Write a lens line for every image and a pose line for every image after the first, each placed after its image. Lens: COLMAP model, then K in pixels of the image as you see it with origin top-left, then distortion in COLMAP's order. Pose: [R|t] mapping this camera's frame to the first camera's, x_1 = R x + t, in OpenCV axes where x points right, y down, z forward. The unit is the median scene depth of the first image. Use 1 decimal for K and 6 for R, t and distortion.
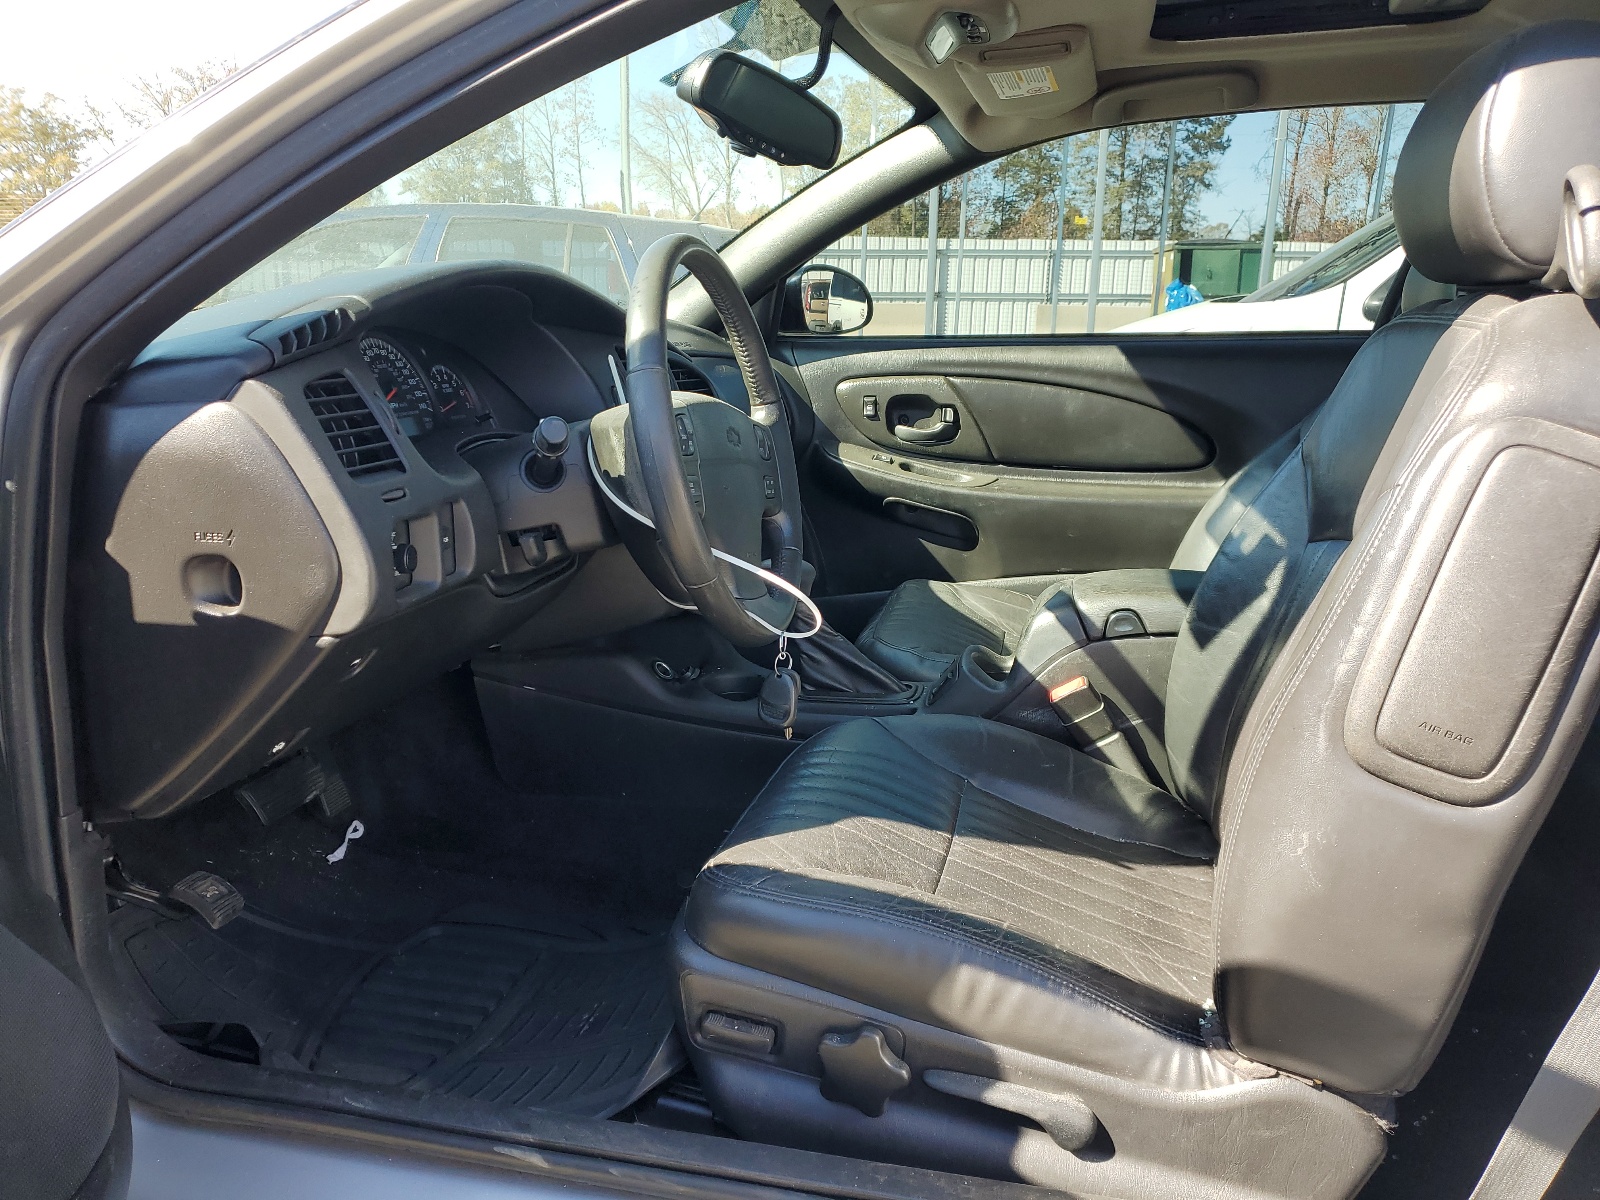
lens RADIAL K [[1218.8, 0, 800.0], [0, 1218.8, 600.0], [0, 0, 1]] dist [0.216770, -0.188374]
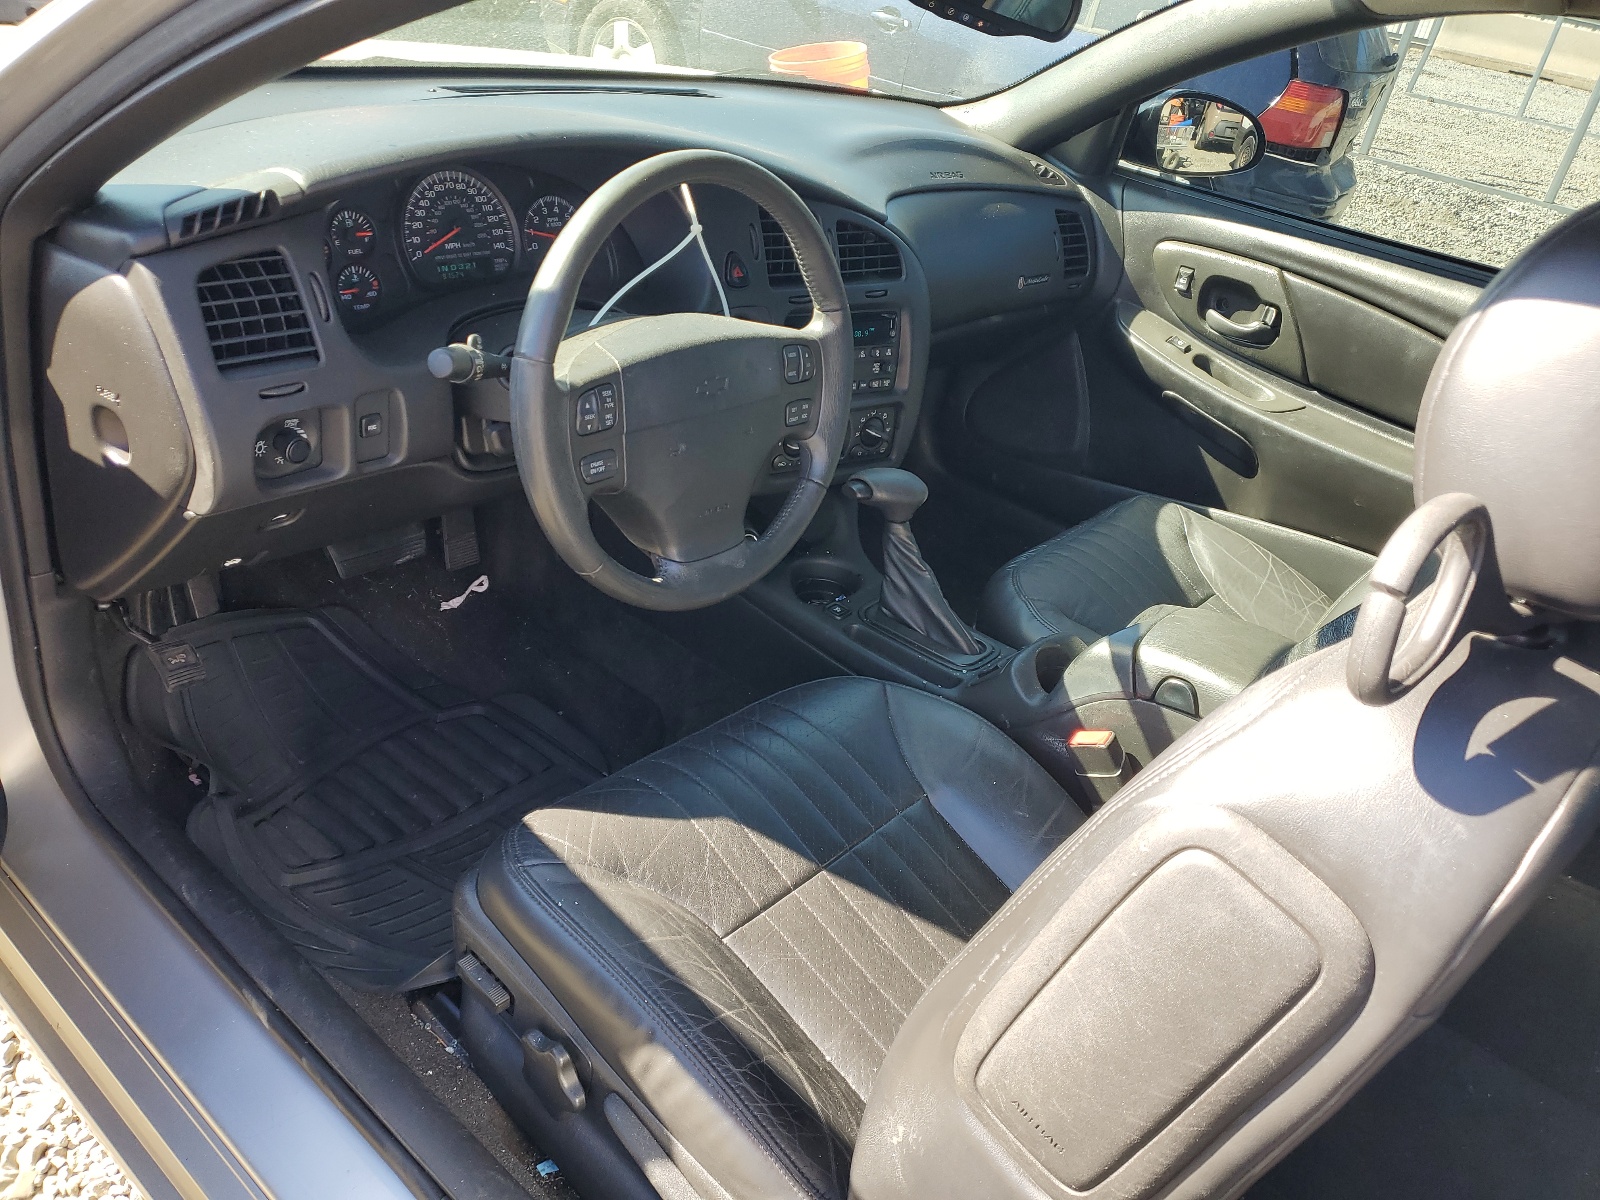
lens RADIAL K [[1224.9, 0, 800.0], [0, 1224.9, 600.0], [0, 0, 1]] dist [0.001260, 0.093479]
pose [[0.887448, 0.341901, -0.309095, 0.229612], [-0.258293, 0.924340, 0.280855, -0.177198], [0.381734, -0.169407, 0.908615, 0.131523]]
